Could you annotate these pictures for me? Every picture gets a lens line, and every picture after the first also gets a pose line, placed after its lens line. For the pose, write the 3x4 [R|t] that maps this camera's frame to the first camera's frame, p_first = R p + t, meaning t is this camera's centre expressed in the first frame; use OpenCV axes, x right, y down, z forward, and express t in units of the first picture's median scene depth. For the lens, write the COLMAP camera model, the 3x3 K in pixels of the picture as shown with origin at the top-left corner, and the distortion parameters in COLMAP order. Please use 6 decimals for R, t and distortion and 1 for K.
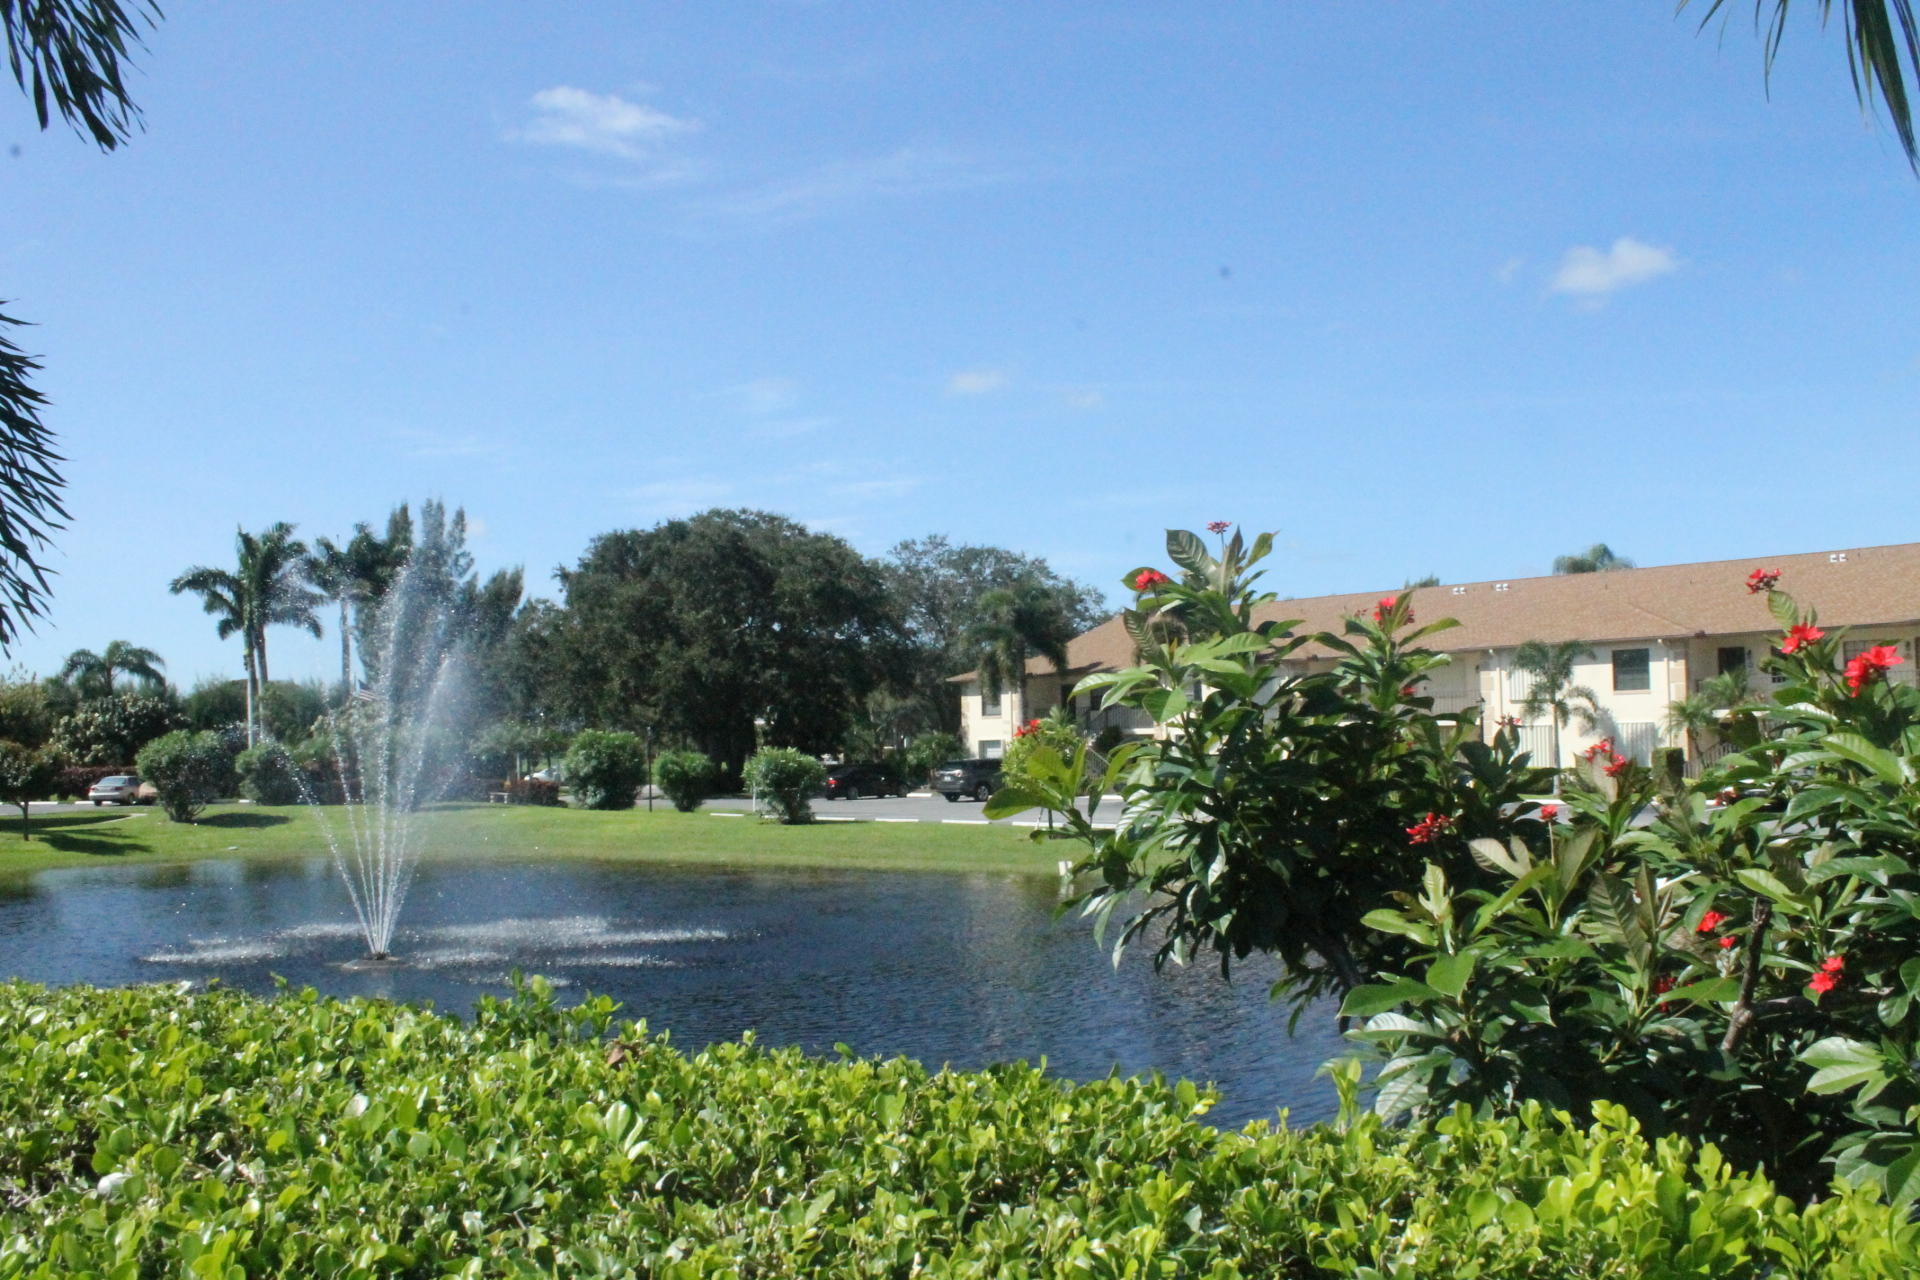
lens RADIAL K [[1611.4, 0, 987.7], [0, 1611.4, 685.8], [0, 0, 1]] dist [-0.175103, 0.155699]
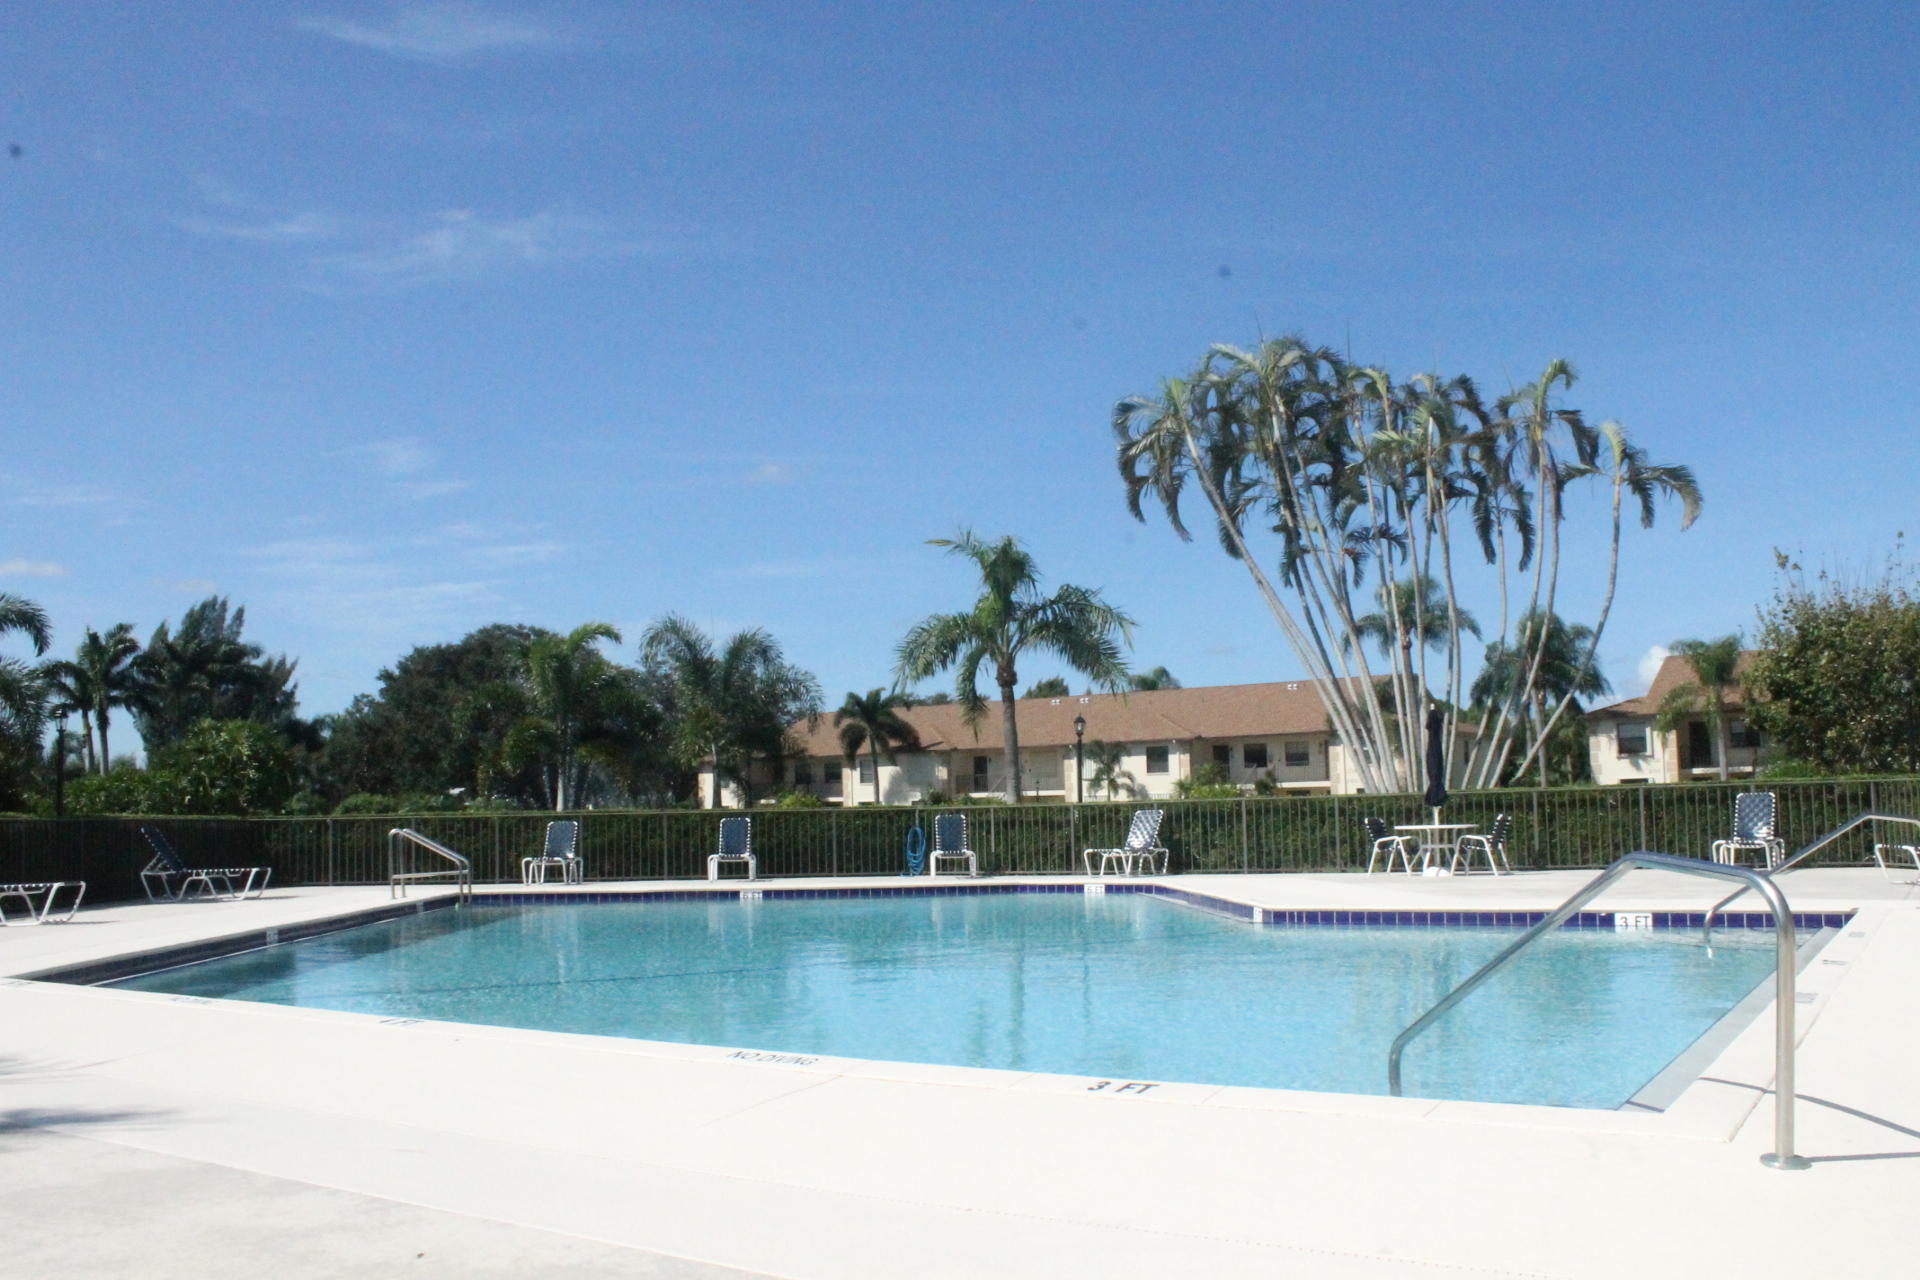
lens RADIAL K [[1611.4, 0, 987.7], [0, 1611.4, 685.8], [0, 0, 1]] dist [-0.175103, 0.155699]
pose [[0.976144, 0.015009, 0.216603, -0.099318], [-0.005156, 0.998929, -0.045982, -0.008545], [-0.217061, 0.043769, 0.975176, -0.504142]]
